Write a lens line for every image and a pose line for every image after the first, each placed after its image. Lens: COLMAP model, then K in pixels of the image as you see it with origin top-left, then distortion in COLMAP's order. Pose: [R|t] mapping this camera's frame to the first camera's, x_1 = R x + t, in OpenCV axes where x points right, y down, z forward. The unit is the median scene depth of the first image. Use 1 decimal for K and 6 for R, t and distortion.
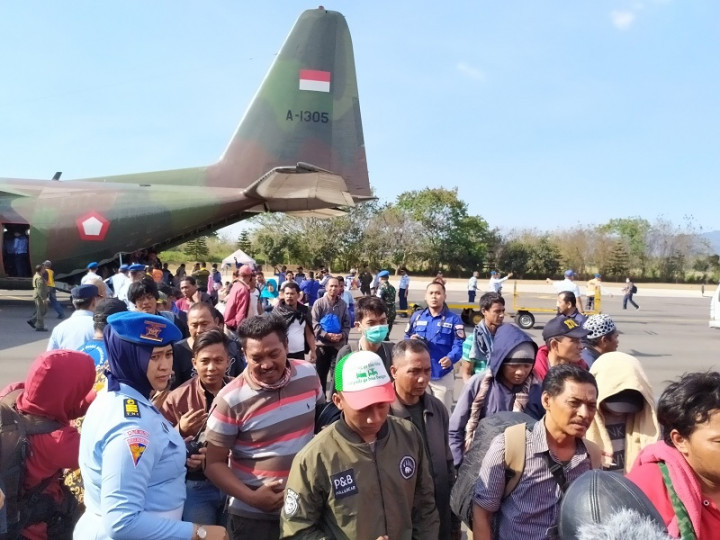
lens RADIAL K [[600.7, 0, 359.8], [0, 600.7, 269.6], [0, 0, 1]] dist [0.019704, 0.013714]
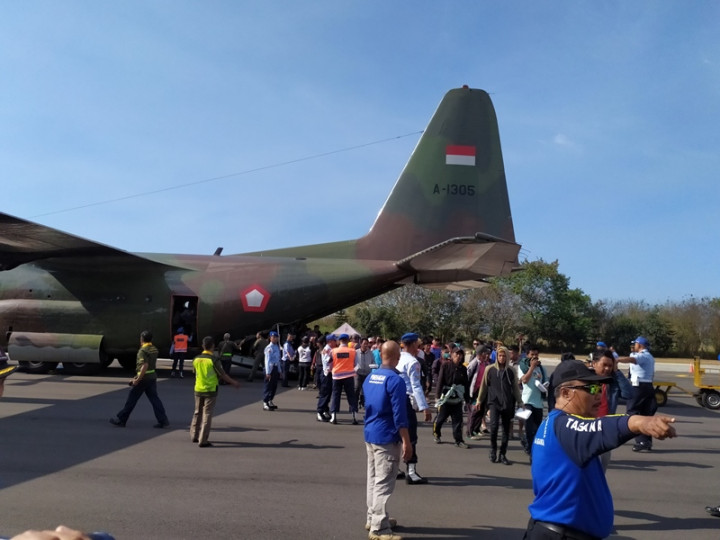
lens RADIAL K [[600.7, 0, 359.9], [0, 600.7, 270.2], [0, 0, 1]] dist [0.019704, 0.013714]
pose [[0.991026, -0.008501, -0.133399, -0.100957], [-0.007926, 0.992483, -0.122127, 0.003827], [0.133435, 0.122088, 0.983509, 0.002188]]
